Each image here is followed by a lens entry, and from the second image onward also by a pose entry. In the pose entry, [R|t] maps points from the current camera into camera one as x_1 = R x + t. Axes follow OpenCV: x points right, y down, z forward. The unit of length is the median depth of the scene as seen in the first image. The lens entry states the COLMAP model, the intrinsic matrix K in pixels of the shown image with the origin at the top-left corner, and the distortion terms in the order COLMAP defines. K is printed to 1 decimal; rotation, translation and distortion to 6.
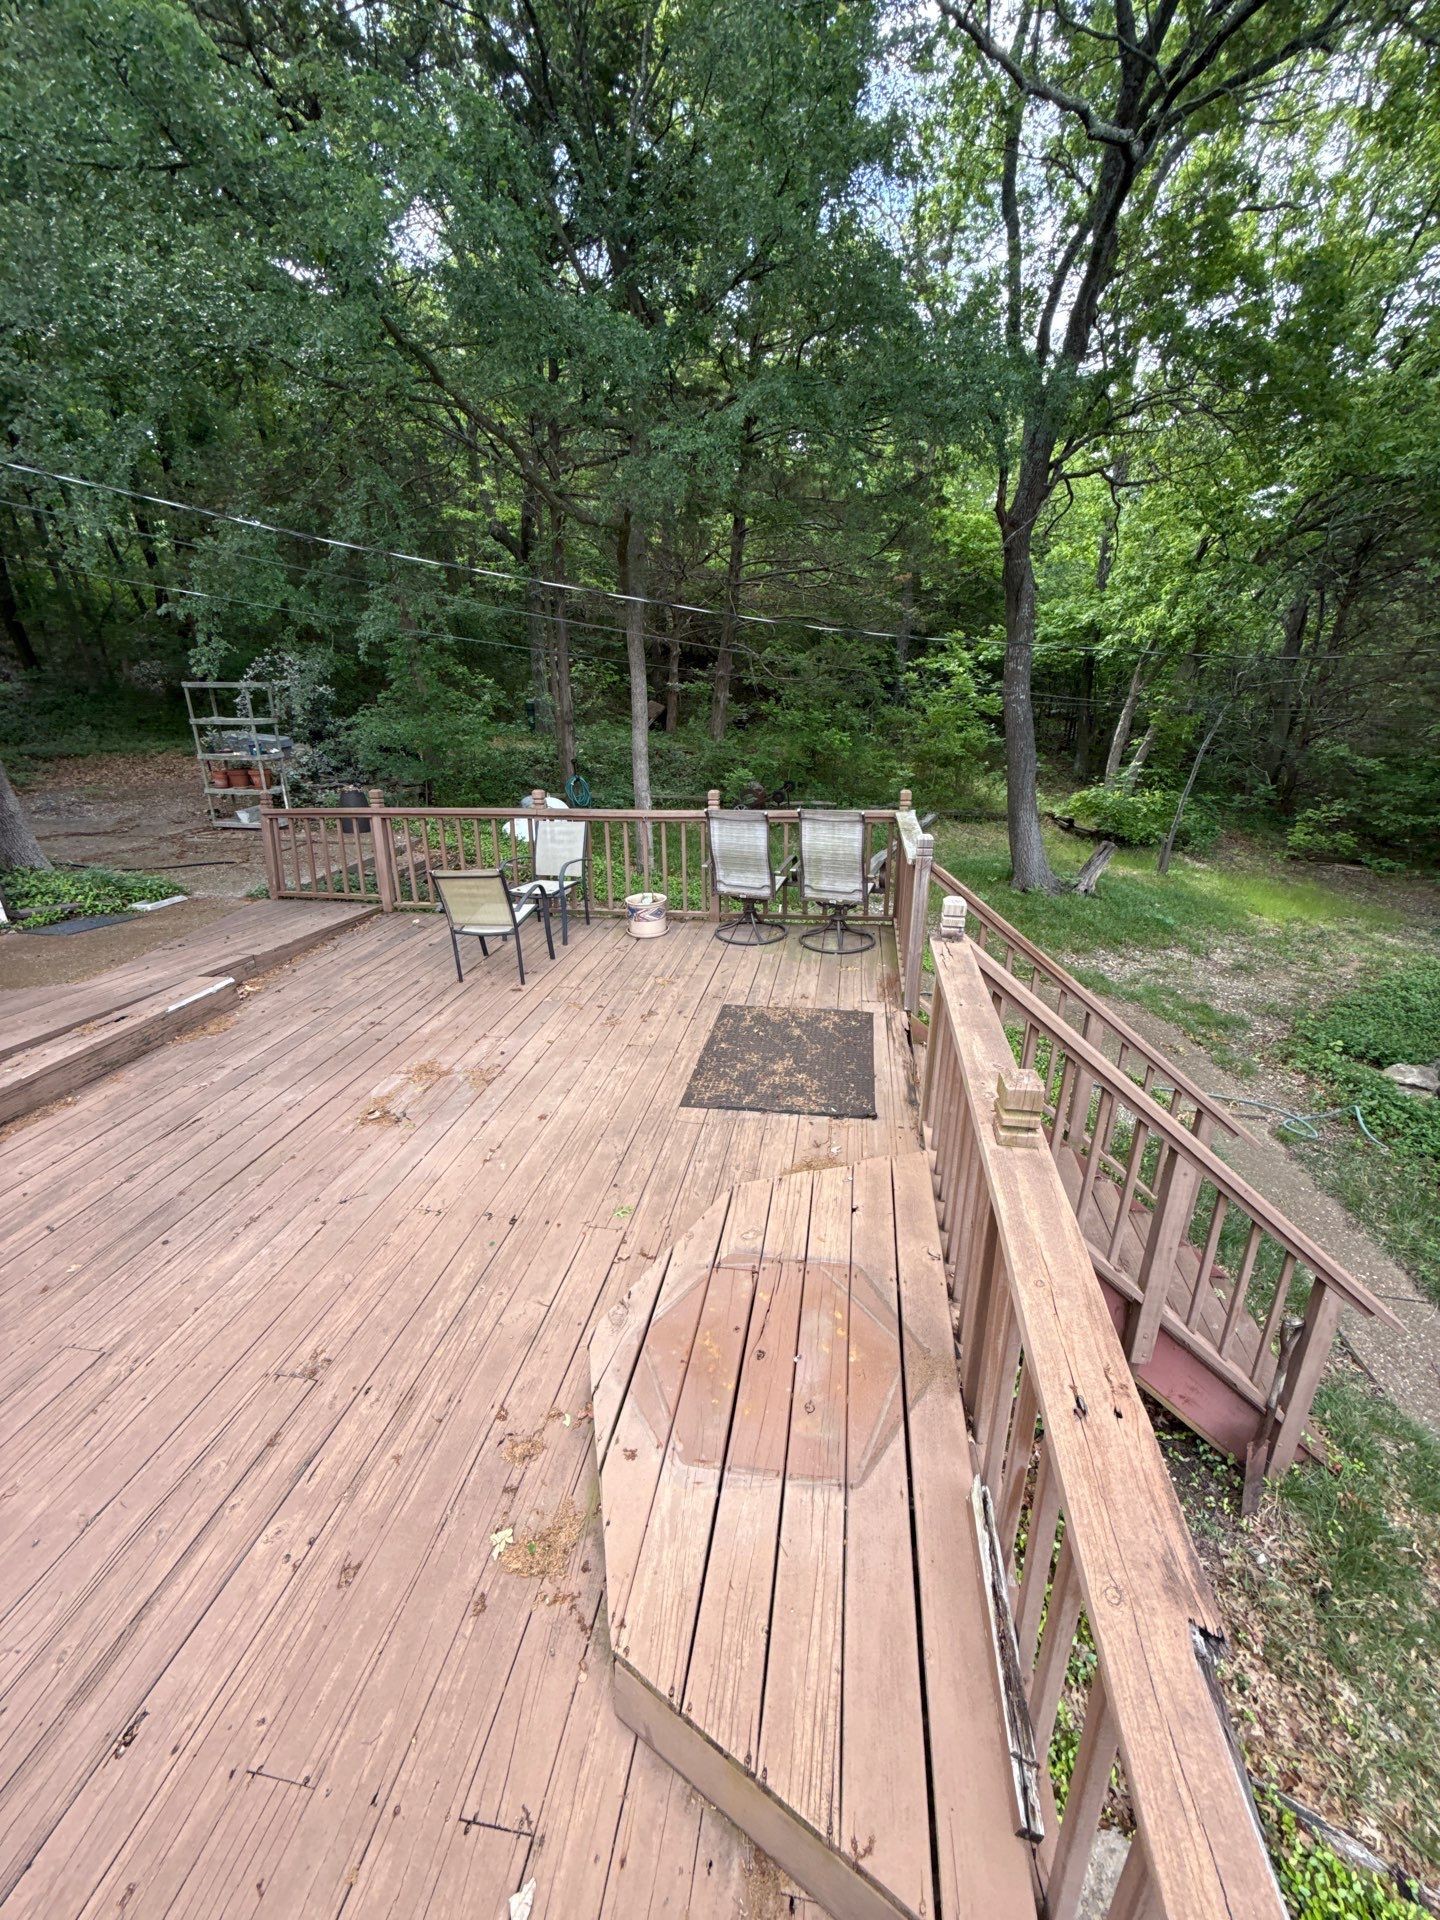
lens RADIAL K [[765.1, 0, 721.4], [0, 765.1, 952.7], [0, 0, 1]] dist [0.000232, 0.000472]
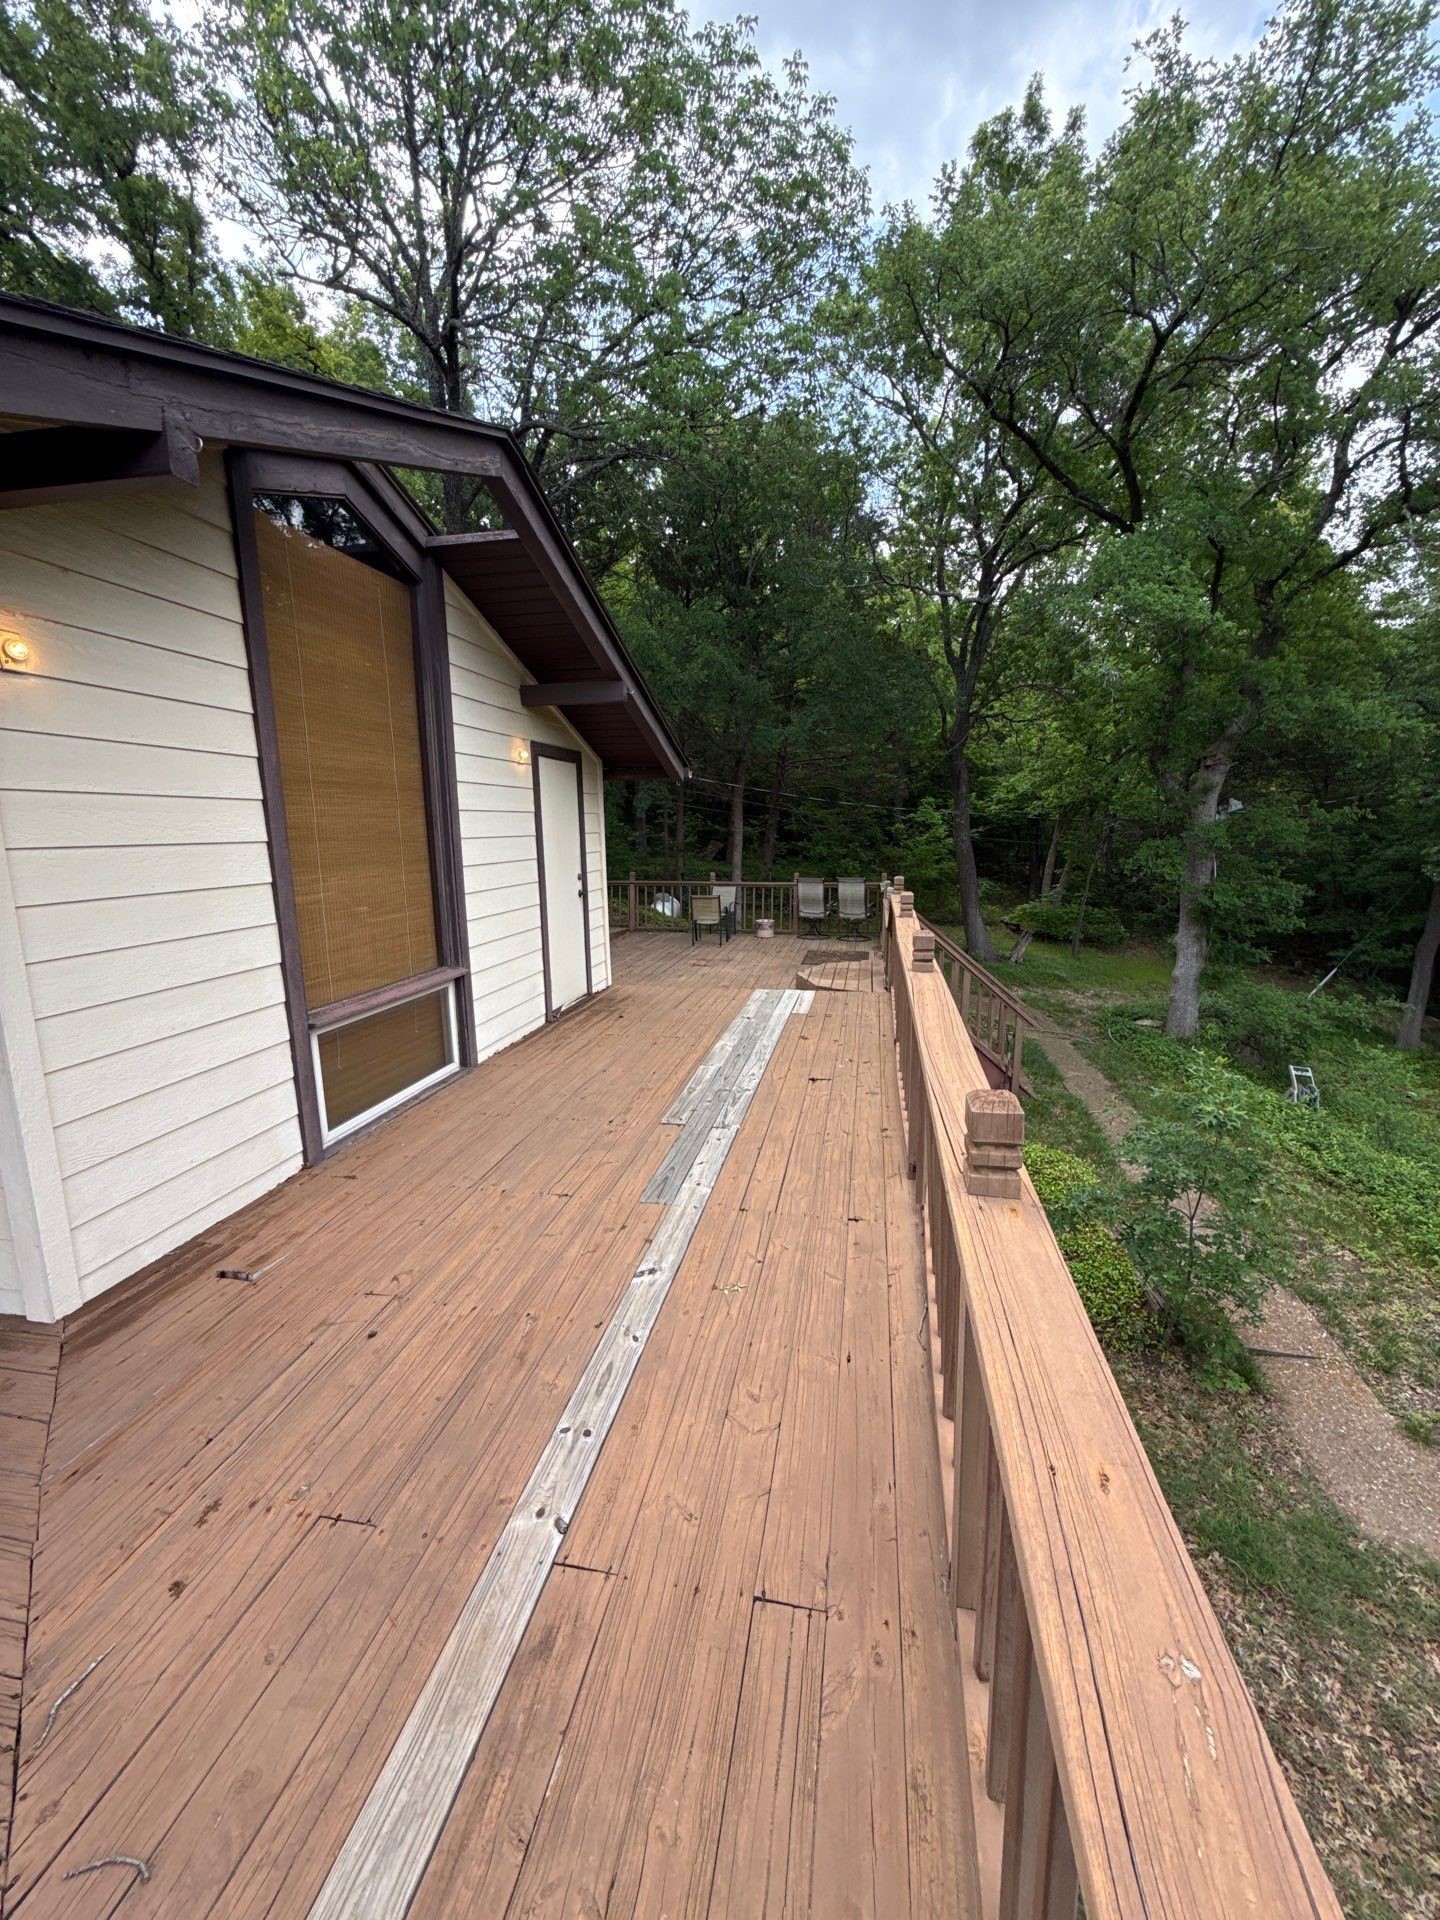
lens RADIAL K [[765.1, 0, 713.9], [0, 765.1, 961.4], [0, 0, 1]] dist [0.000232, 0.000472]
pose [[0.999500, 0.018633, -0.025565, -0.212621], [-0.022698, 0.985307, -0.169278, 0.473672], [0.022035, 0.169774, 0.985237, -1.278445]]
